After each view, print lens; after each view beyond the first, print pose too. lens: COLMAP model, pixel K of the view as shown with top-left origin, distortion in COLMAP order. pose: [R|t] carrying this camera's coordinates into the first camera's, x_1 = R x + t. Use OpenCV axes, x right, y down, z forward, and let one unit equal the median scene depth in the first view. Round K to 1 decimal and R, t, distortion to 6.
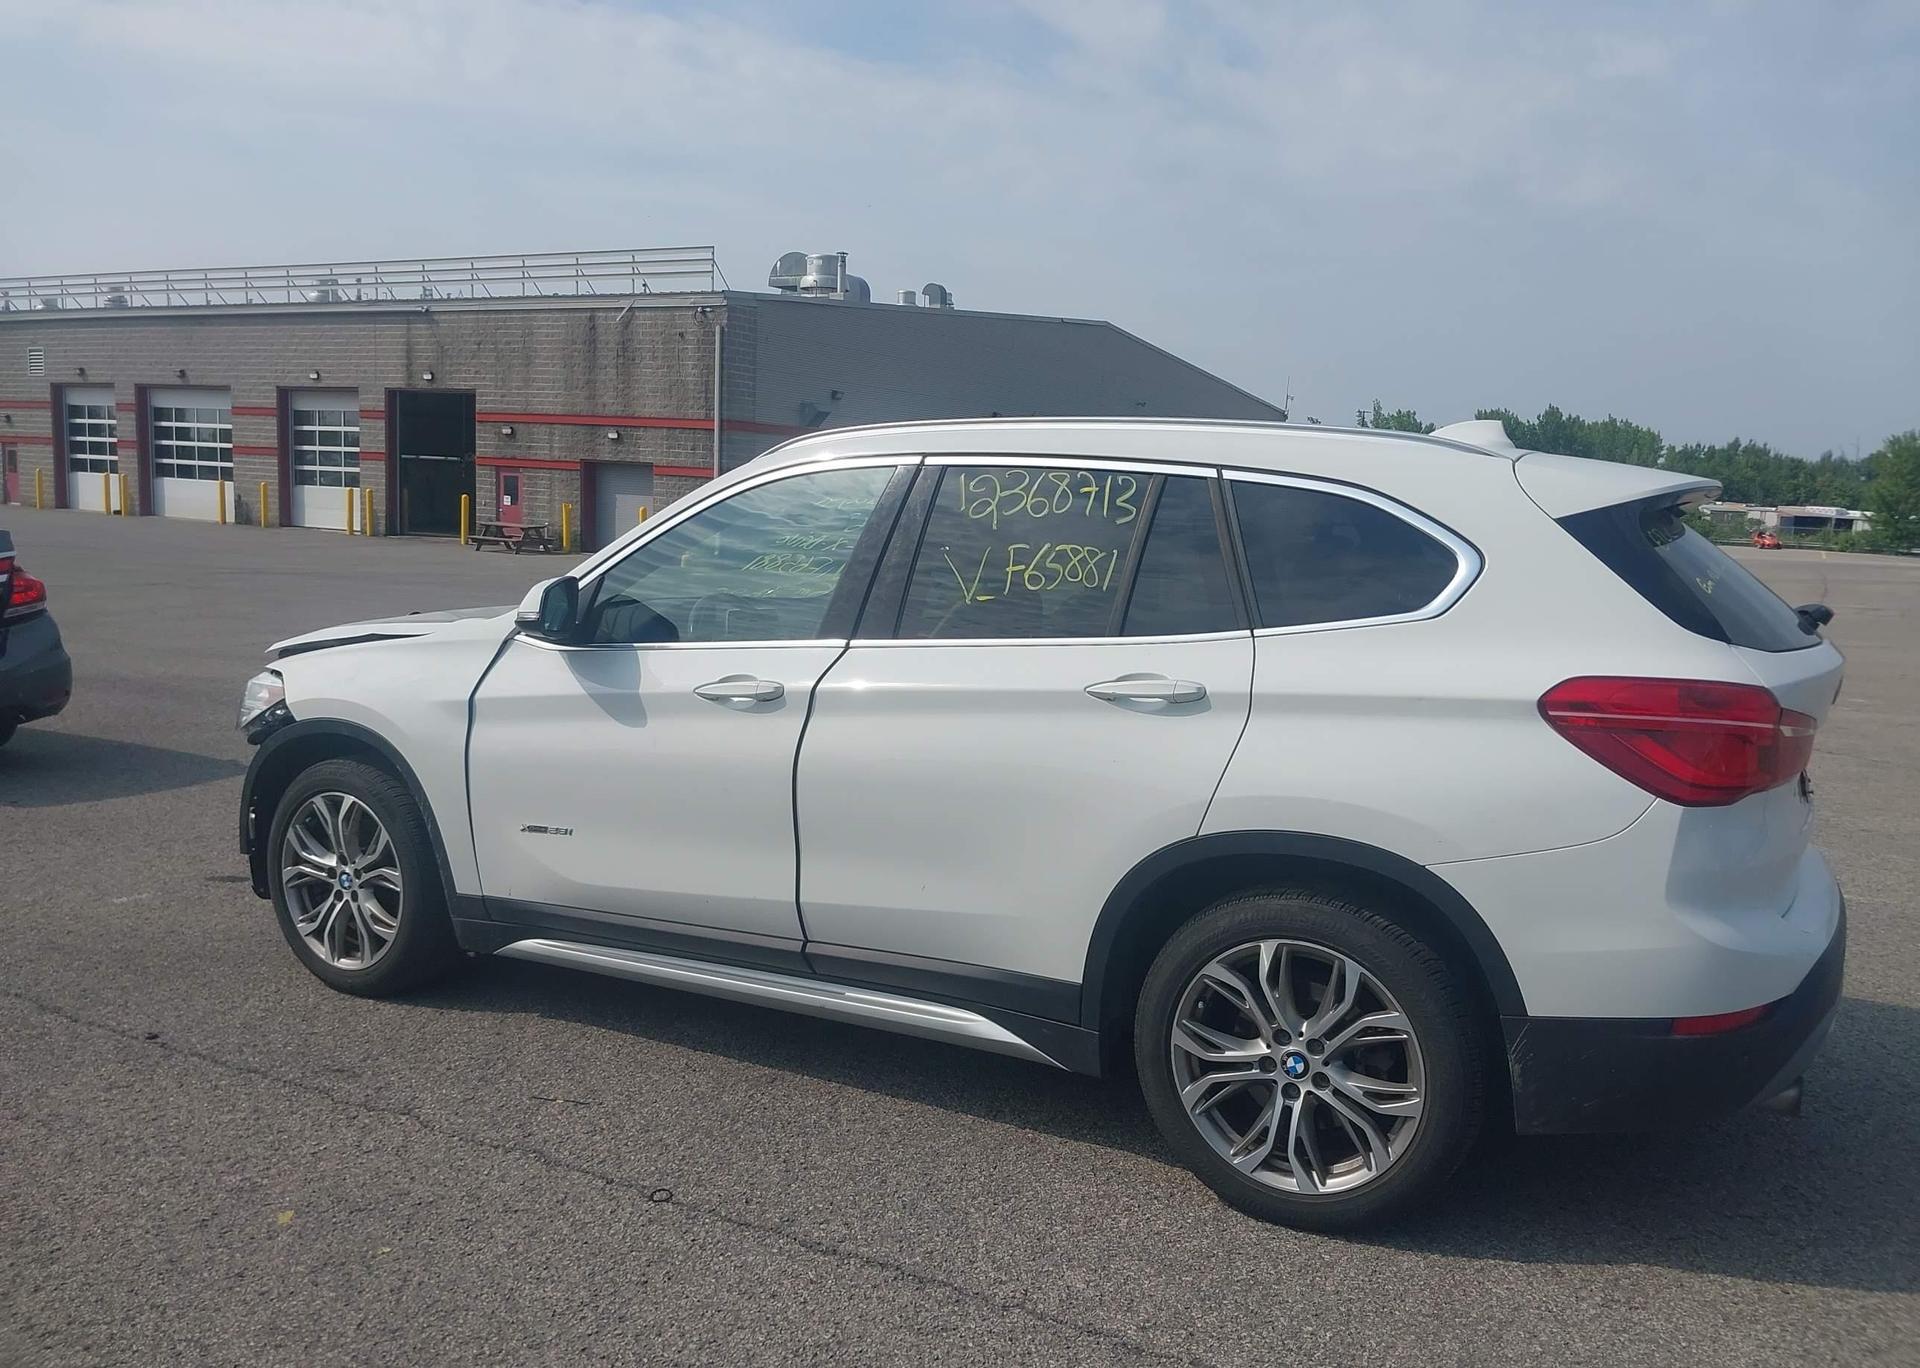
lens RADIAL K [[1512.7, 0, 960.0], [0, 1512.7, 684.0], [0, 0, 1]] dist [0.058178, -0.106559]
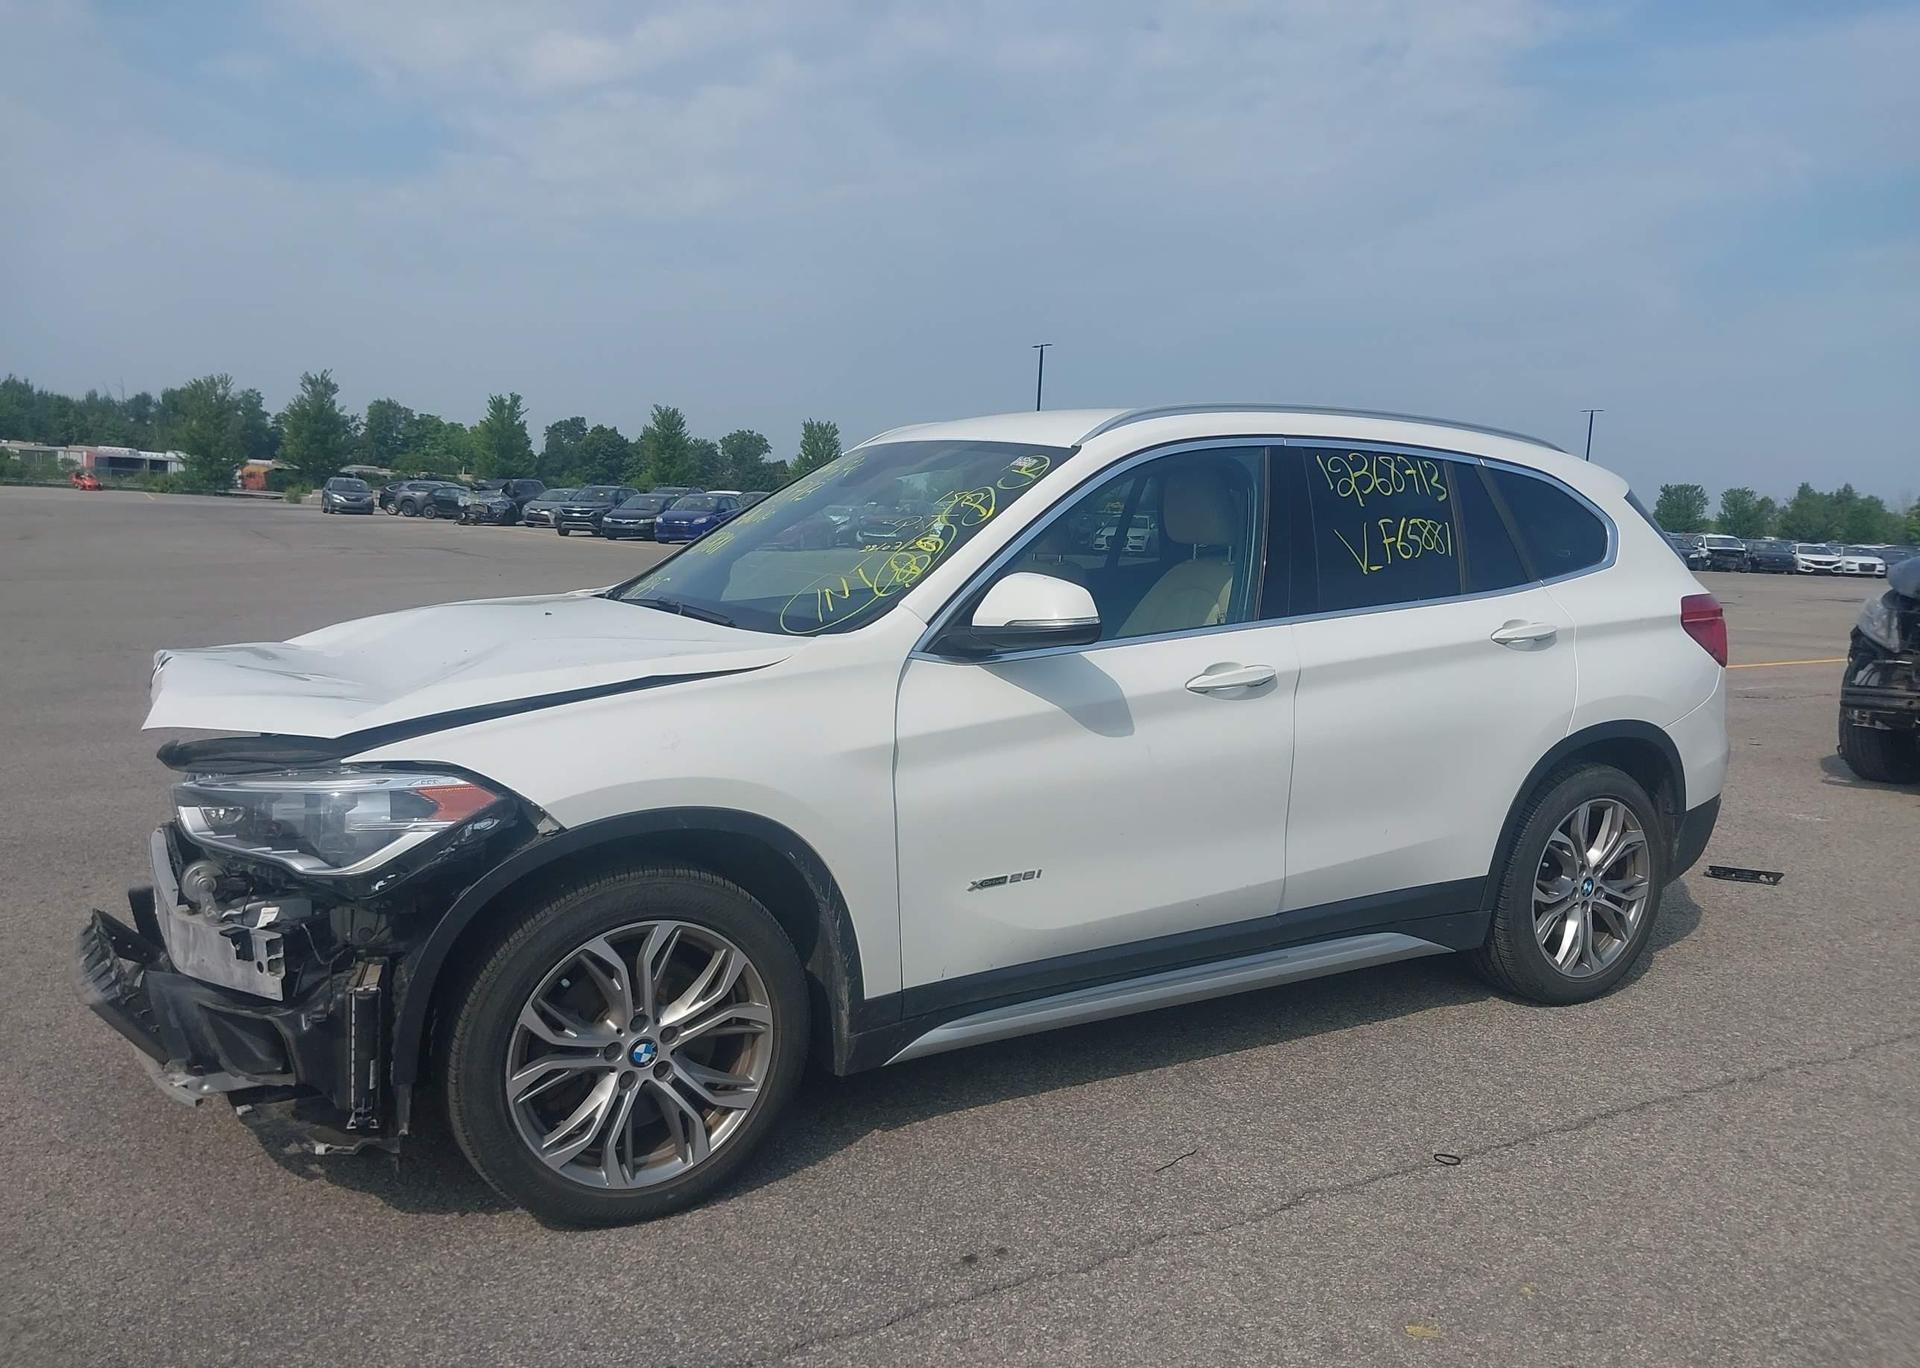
lens RADIAL K [[1514.2, 0, 964.2], [0, 1514.2, 717.3], [0, 0, 1]] dist [0.051122, -0.081579]
pose [[0.500458, -0.135155, 0.855146, -0.986250], [0.083410, 0.990672, 0.107761, -0.083242], [-0.861733, 0.017398, 0.507063, 0.611009]]
